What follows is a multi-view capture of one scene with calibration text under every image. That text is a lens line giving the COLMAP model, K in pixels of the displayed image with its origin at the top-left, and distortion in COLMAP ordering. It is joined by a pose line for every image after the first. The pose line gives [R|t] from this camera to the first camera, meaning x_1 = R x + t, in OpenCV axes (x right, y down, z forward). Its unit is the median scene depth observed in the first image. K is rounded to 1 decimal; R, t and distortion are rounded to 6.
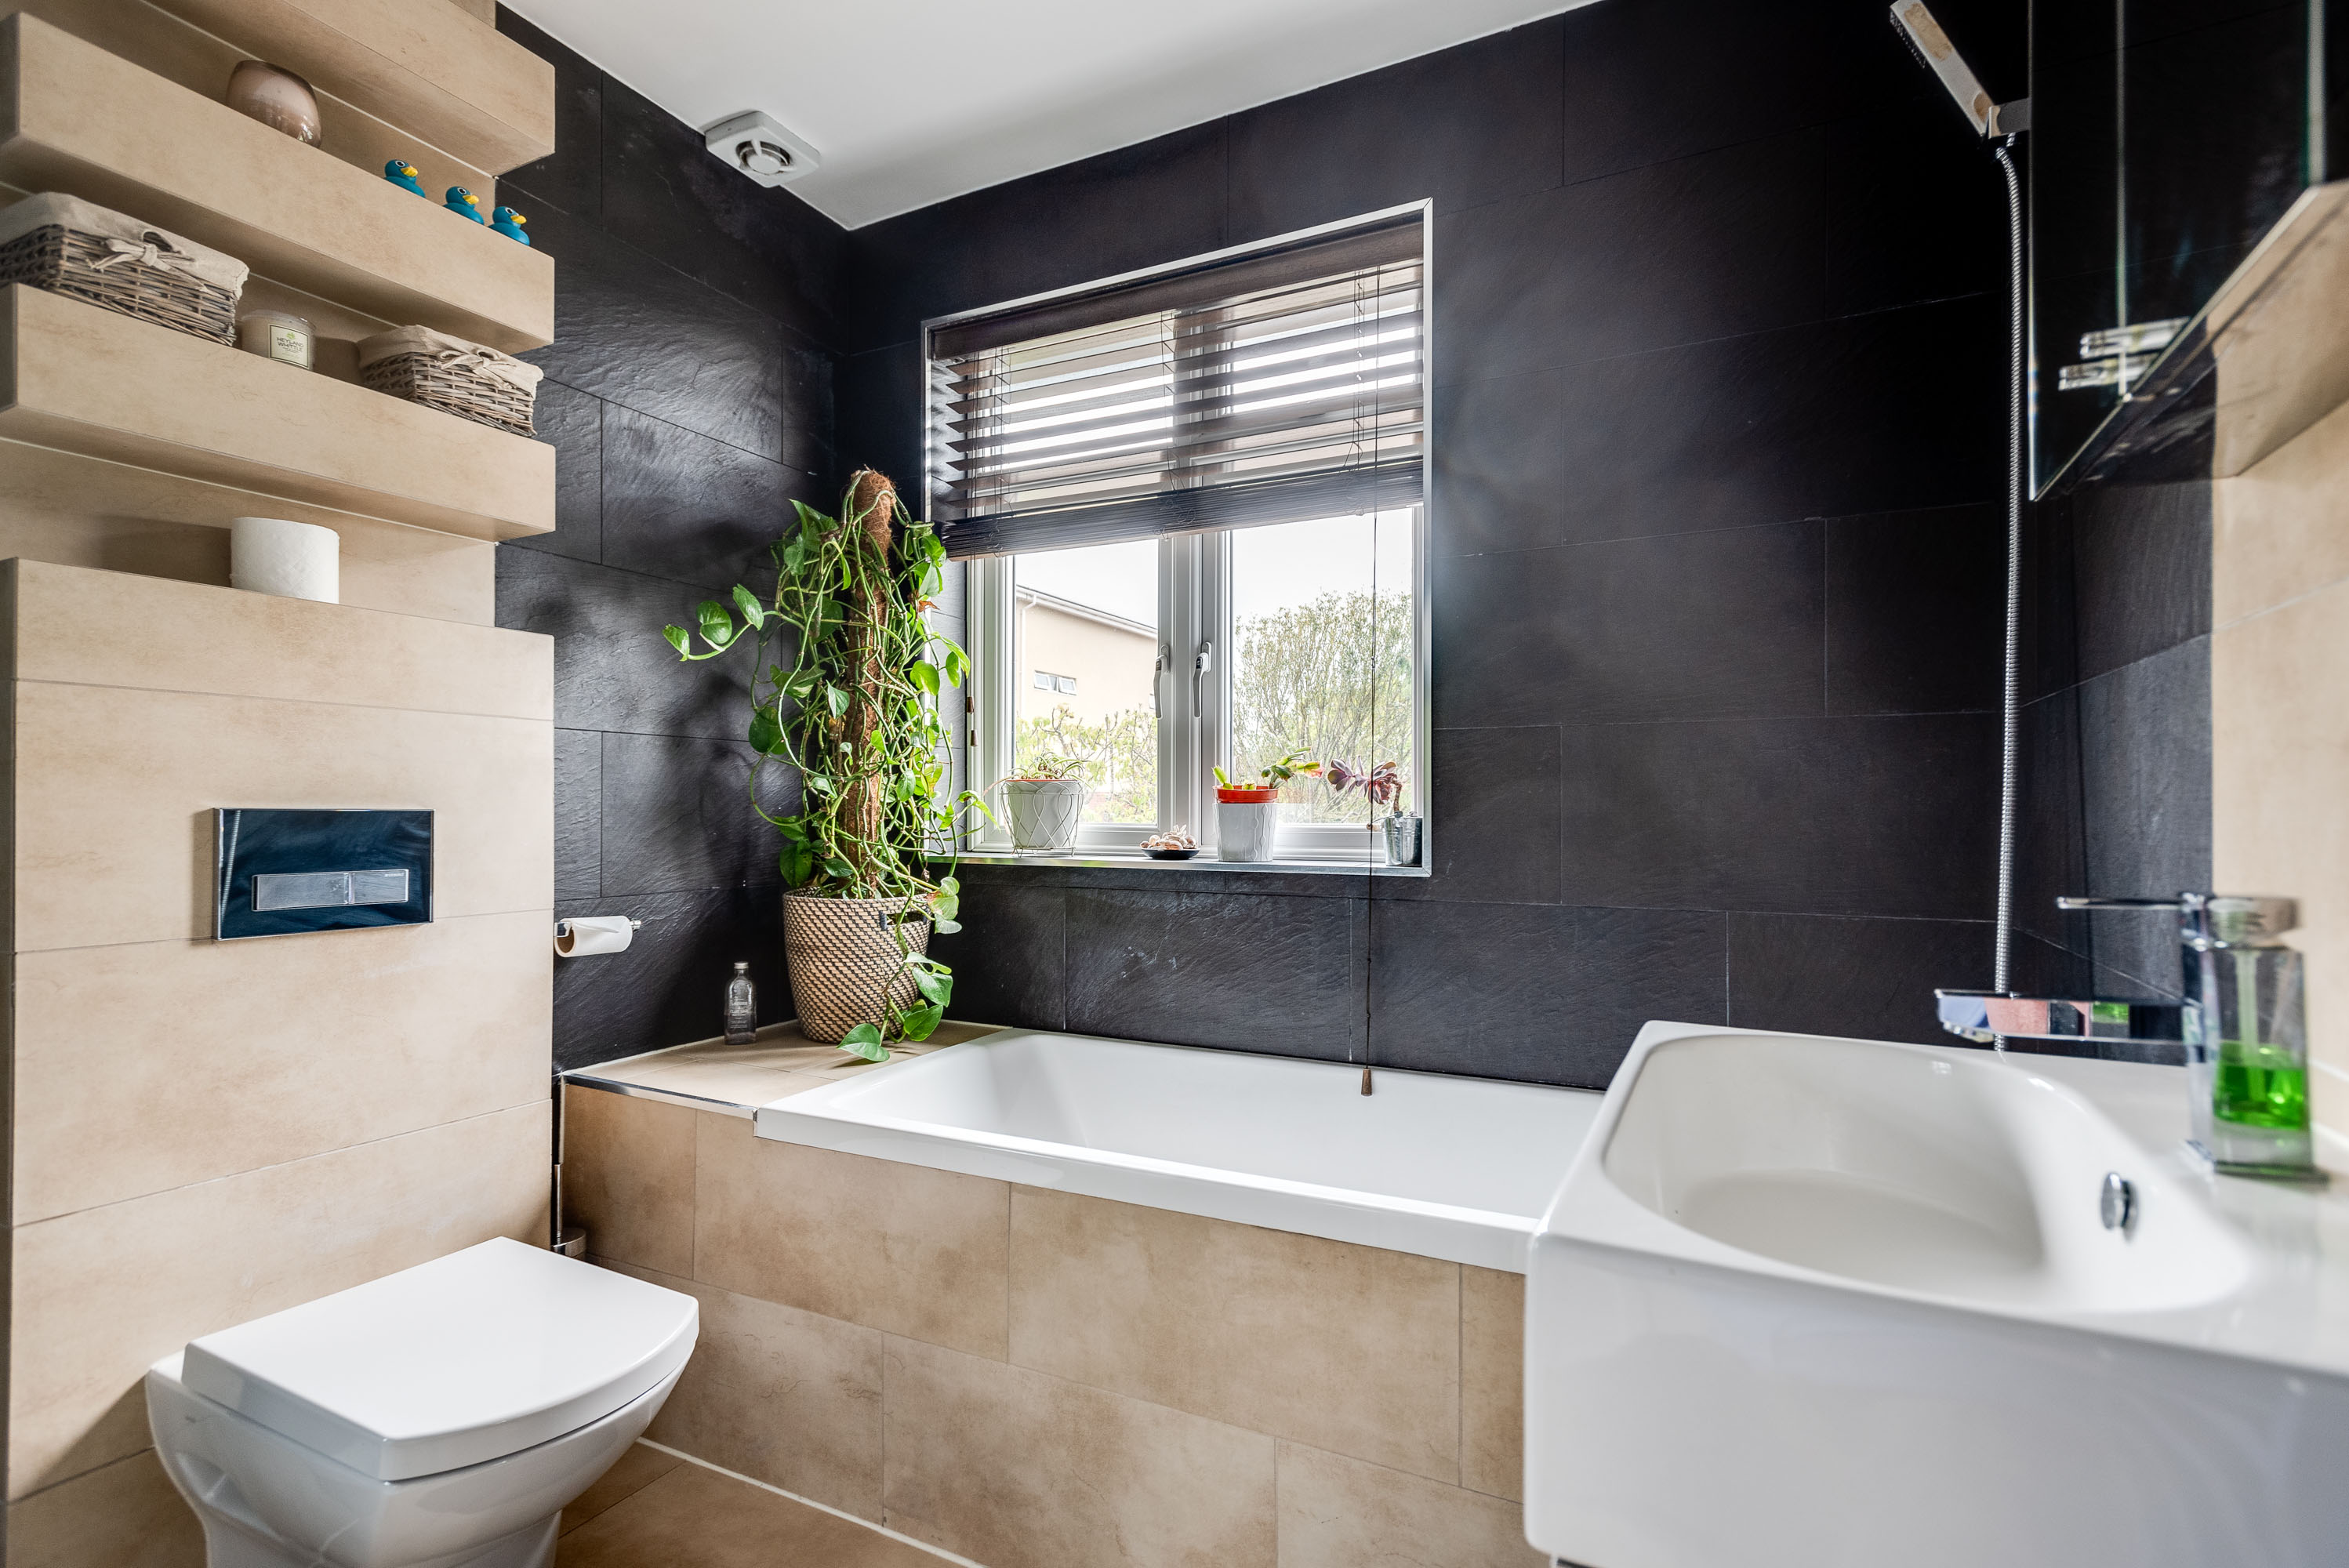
lens RADIAL K [[1108.5, 0, 1174.5], [0, 1108.5, 784.0], [0, 0, 1]] dist [0.002978, -0.000675]
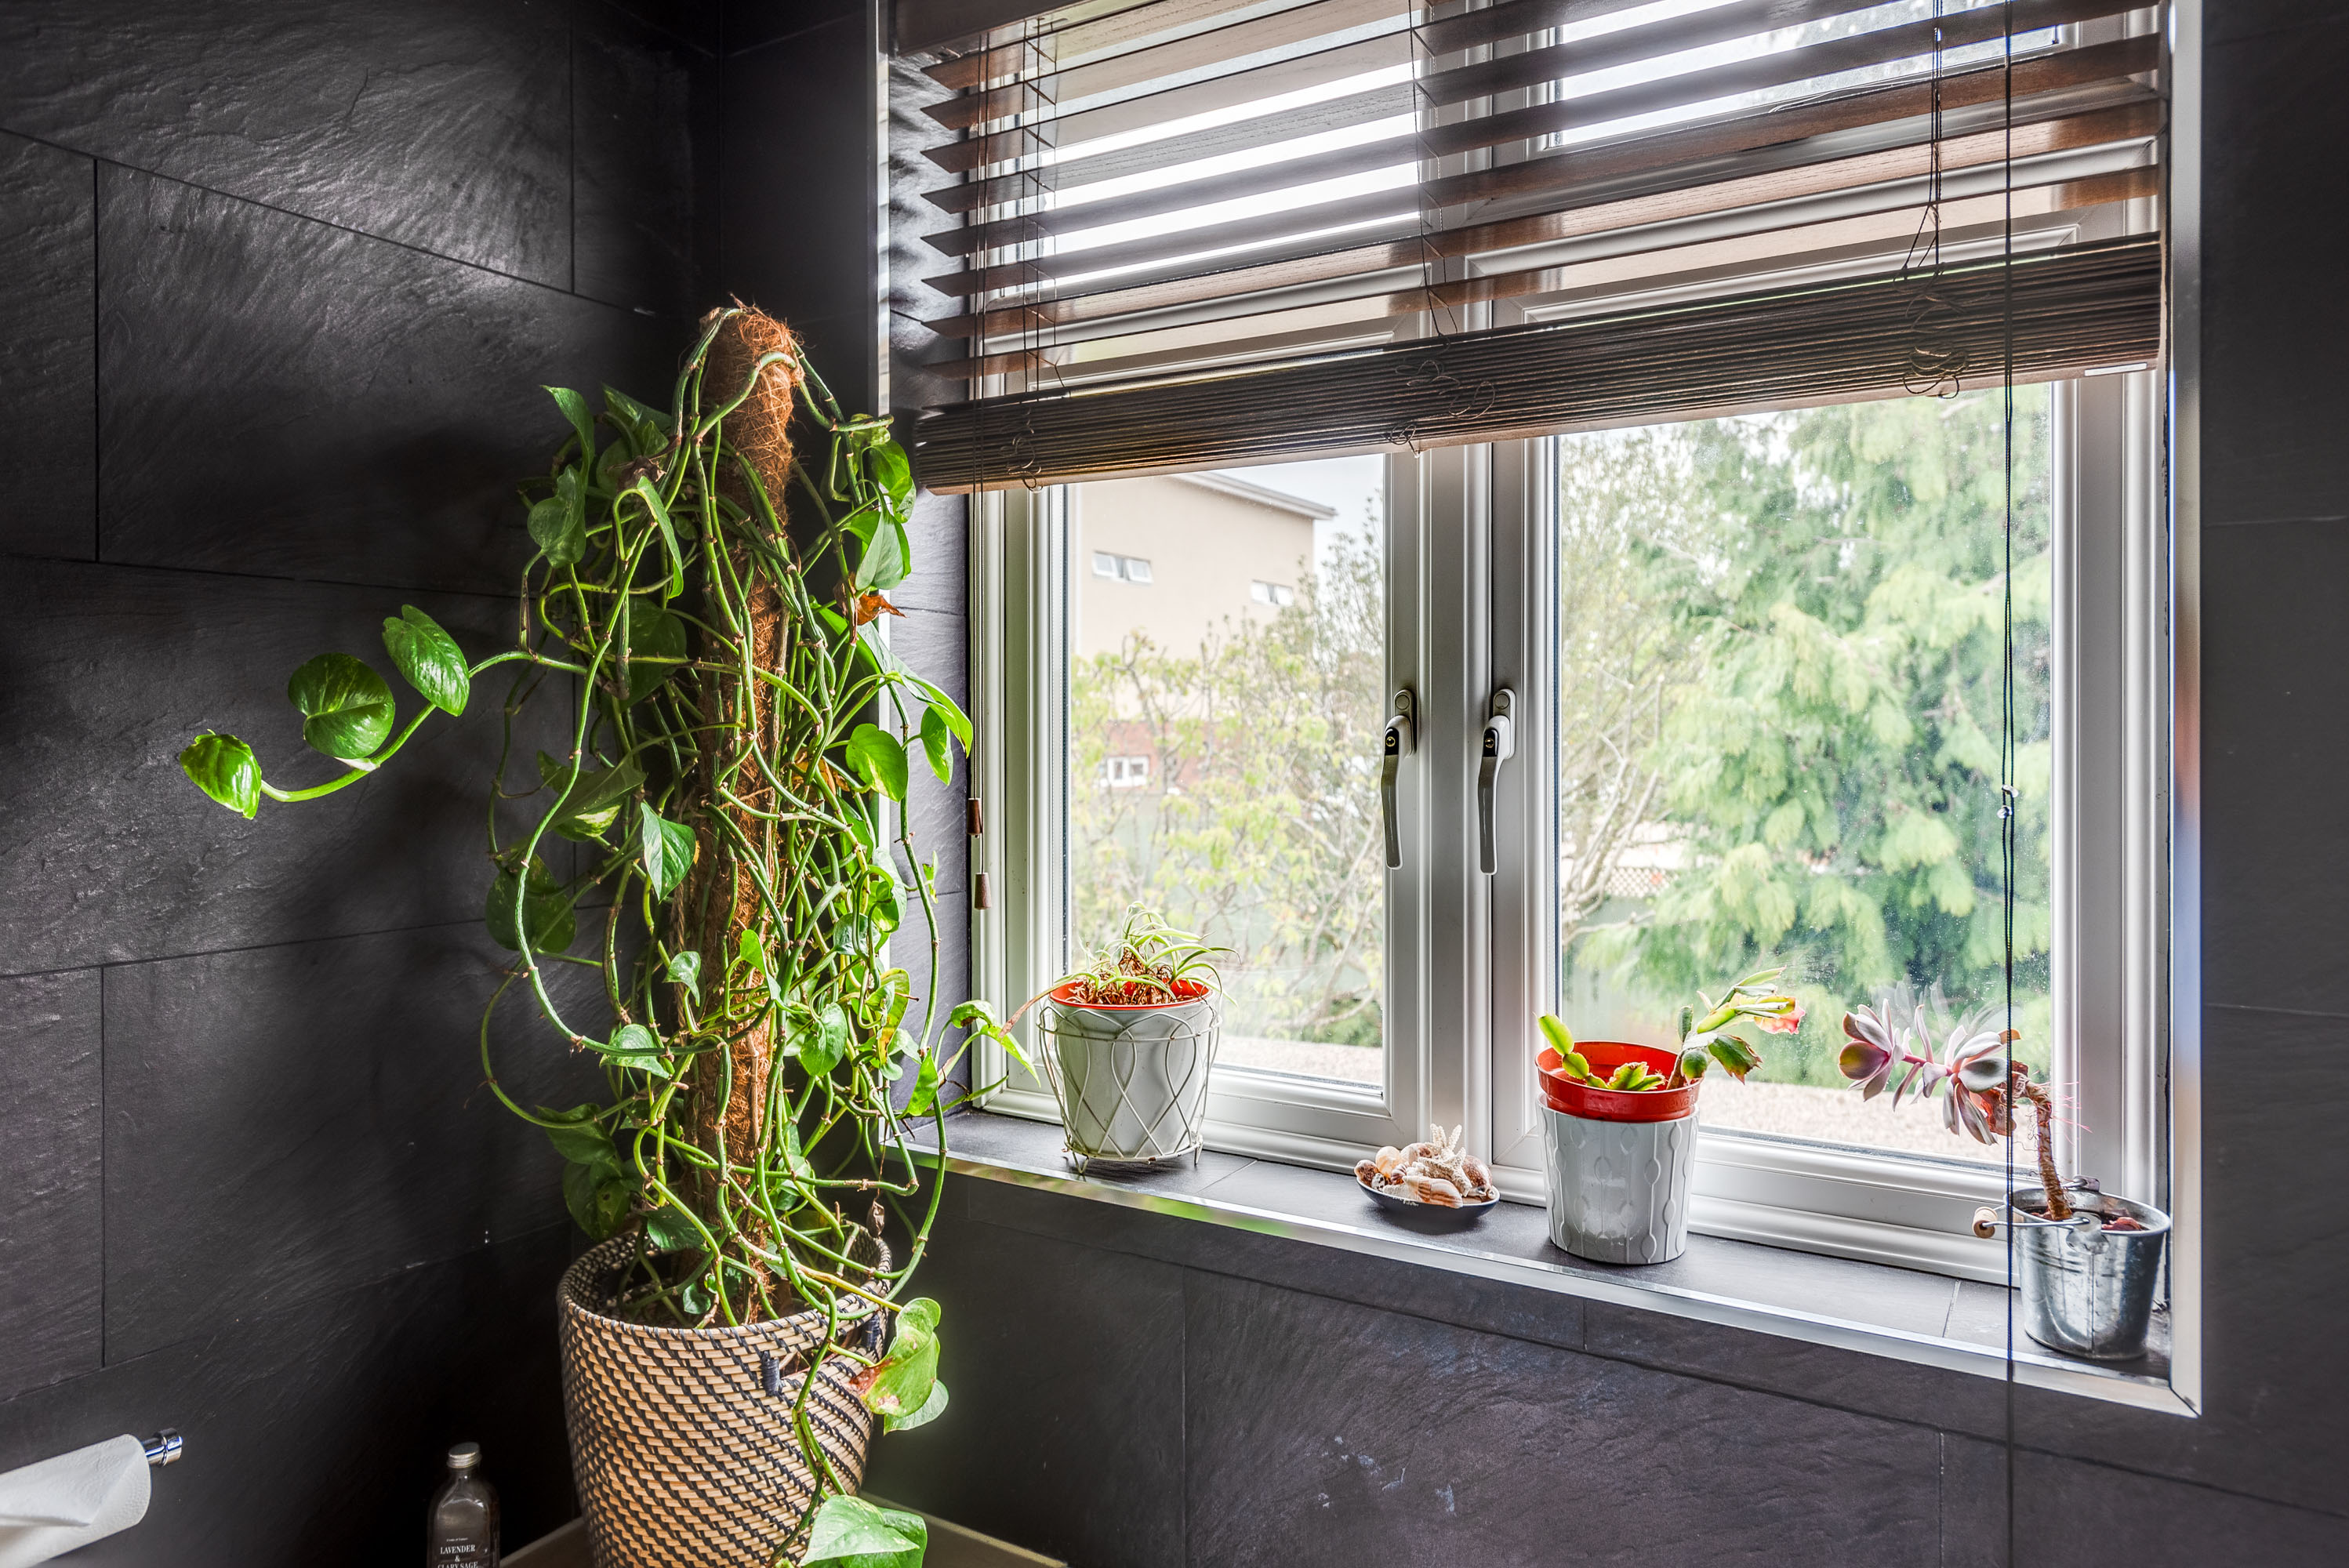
lens RADIAL K [[1557.8, 0, 1134.9], [0, 1557.8, 840.4], [0, 0, 1]] dist [0.007450, -0.016502]
pose [[0.994984, 0.007927, -0.099718, -0.053076], [-0.000220, 0.997027, 0.077056, -0.113027], [0.100033, -0.076648, 0.992028, 0.364625]]
